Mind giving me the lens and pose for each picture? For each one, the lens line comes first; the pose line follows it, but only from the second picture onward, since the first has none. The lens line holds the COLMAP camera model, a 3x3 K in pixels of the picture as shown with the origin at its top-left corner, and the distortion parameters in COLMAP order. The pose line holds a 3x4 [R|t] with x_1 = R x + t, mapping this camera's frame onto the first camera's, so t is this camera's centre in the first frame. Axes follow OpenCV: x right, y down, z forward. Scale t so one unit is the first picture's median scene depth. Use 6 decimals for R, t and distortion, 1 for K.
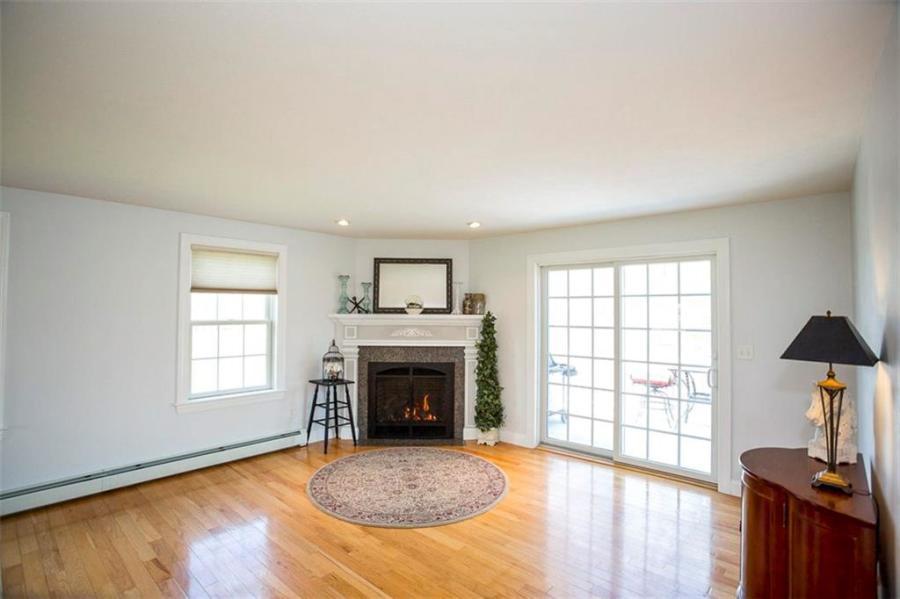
lens RADIAL K [[441.6, 0, 443.5], [0, 441.6, 309.4], [0, 0, 1]] dist [-0.001789, 0.000031]
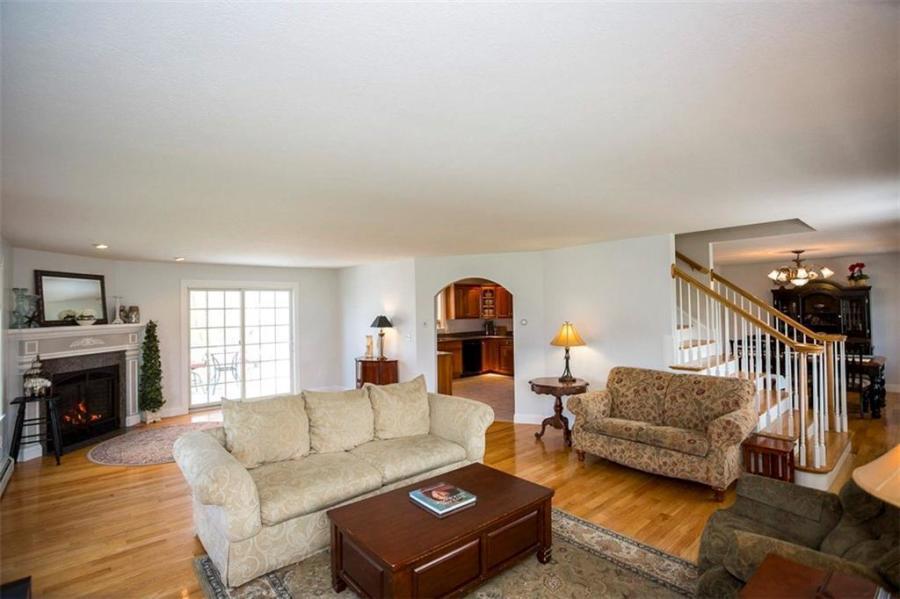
lens RADIAL K [[441.6, 0, 443.5], [0, 441.6, 309.4], [0, 0, 1]] dist [-0.001789, 0.000031]
pose [[0.121138, -0.014662, 0.992527, -1.049130], [0.015623, 0.999795, 0.012862, -0.028930], [-0.992513, 0.013948, 0.121342, -0.011666]]
